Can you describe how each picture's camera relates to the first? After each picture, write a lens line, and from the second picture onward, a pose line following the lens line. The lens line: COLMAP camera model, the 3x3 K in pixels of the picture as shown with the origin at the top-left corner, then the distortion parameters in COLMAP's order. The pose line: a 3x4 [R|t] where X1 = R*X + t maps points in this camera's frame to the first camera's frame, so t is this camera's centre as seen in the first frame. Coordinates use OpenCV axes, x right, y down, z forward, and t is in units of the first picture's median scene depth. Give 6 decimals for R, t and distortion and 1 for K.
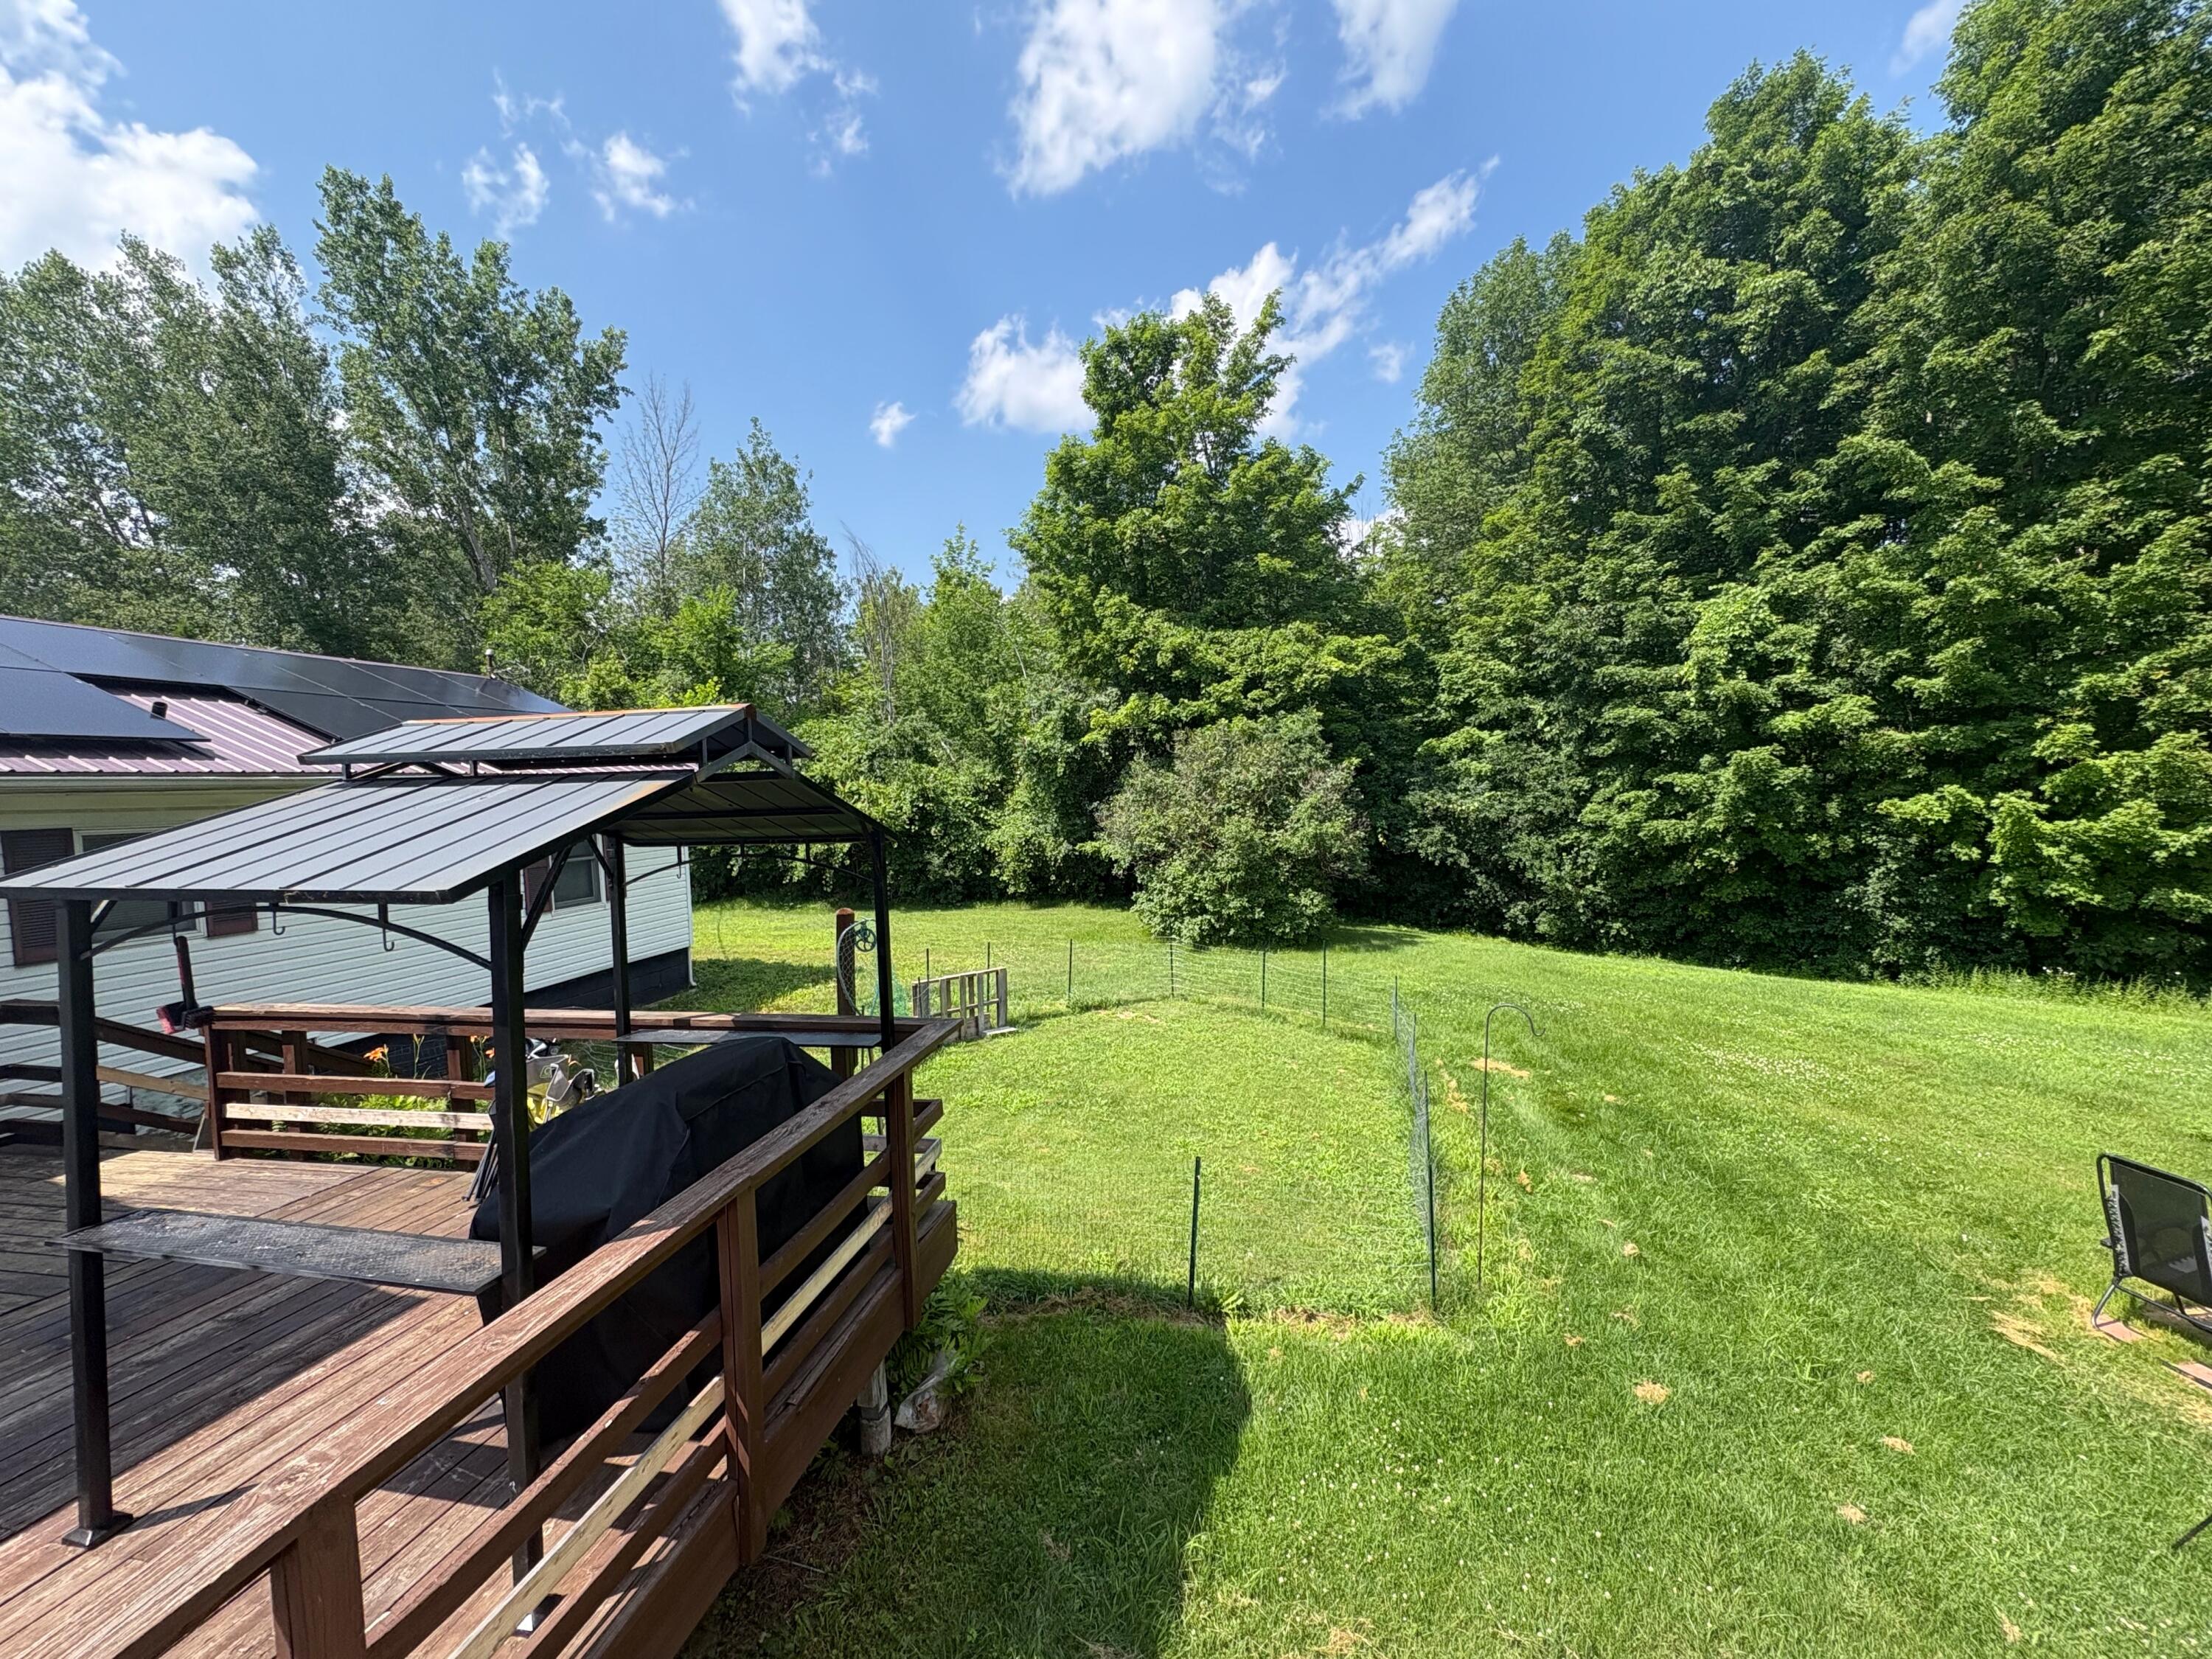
lens RADIAL K [[882.1, 0, 1108.2], [0, 882.1, 832.8], [0, 0, 1]] dist [0.001881, -0.000199]
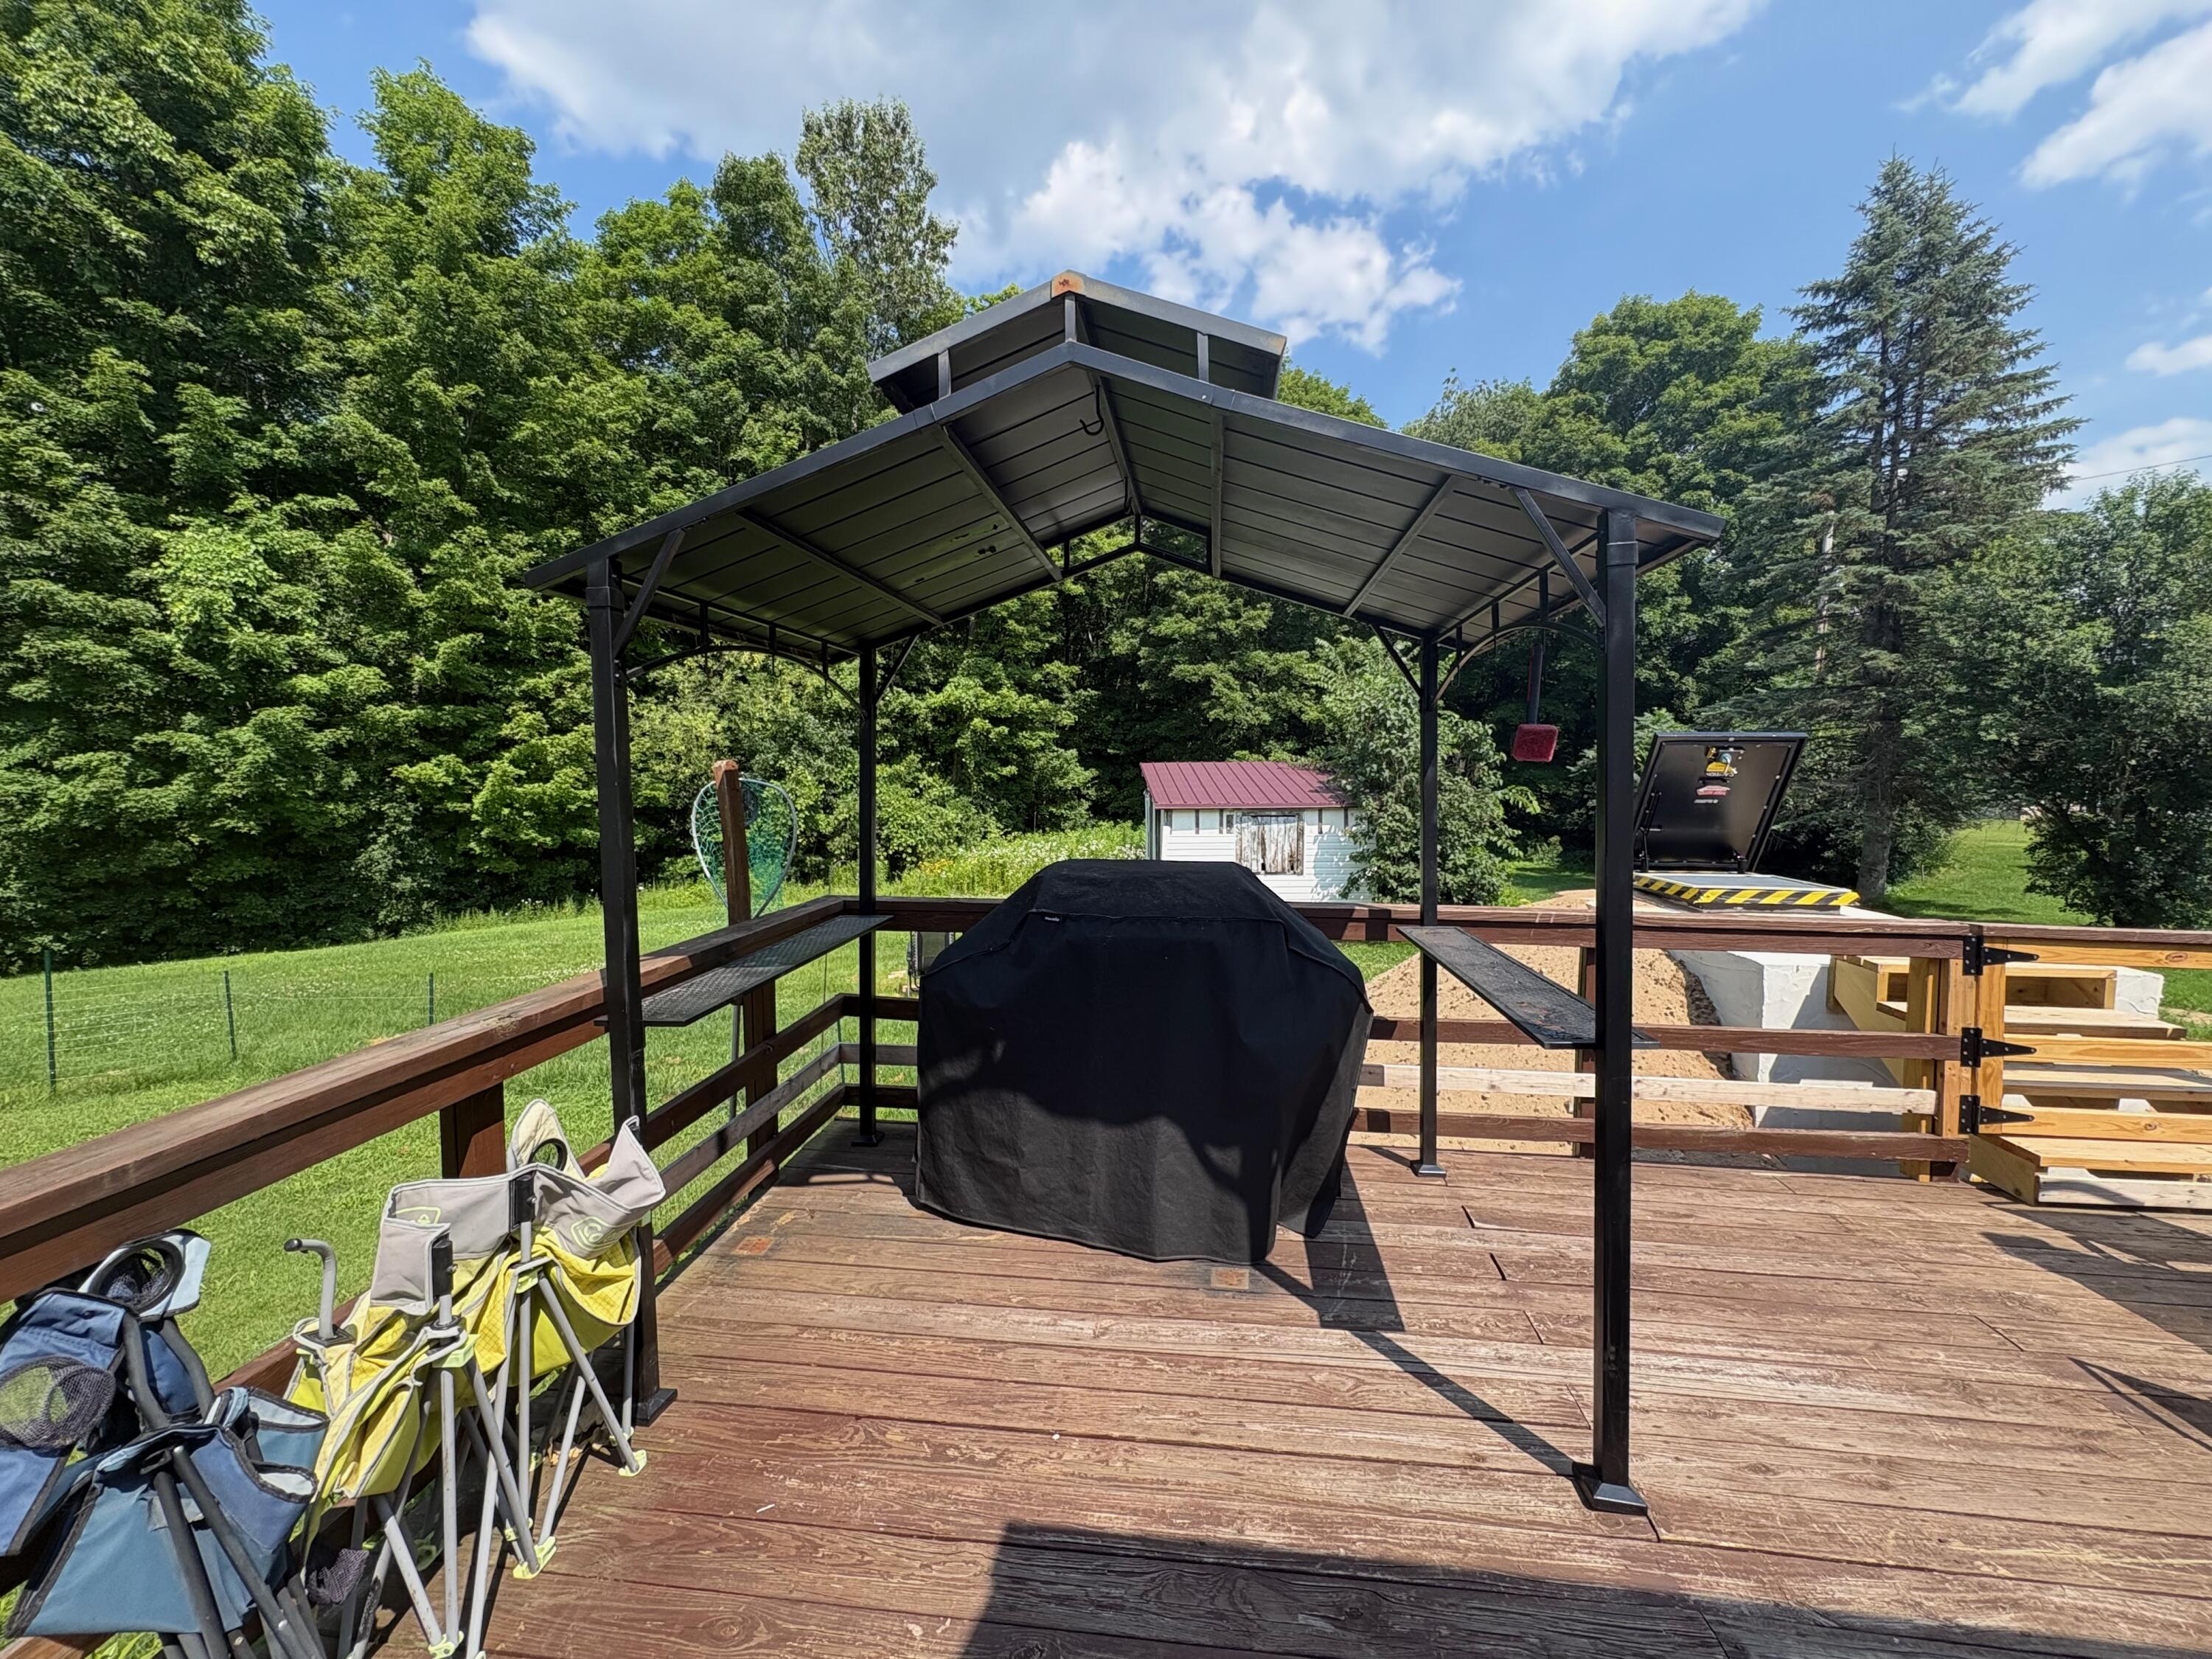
lens RADIAL K [[882.1, 0, 1107.2], [0, 882.1, 826.6], [0, 0, 1]] dist [0.001881, -0.000199]
pose [[-0.080561, -0.036239, 0.996091, -0.260853], [0.051434, 0.997856, 0.040463, 0.032705], [-0.995422, 0.054492, -0.078524, 0.207975]]
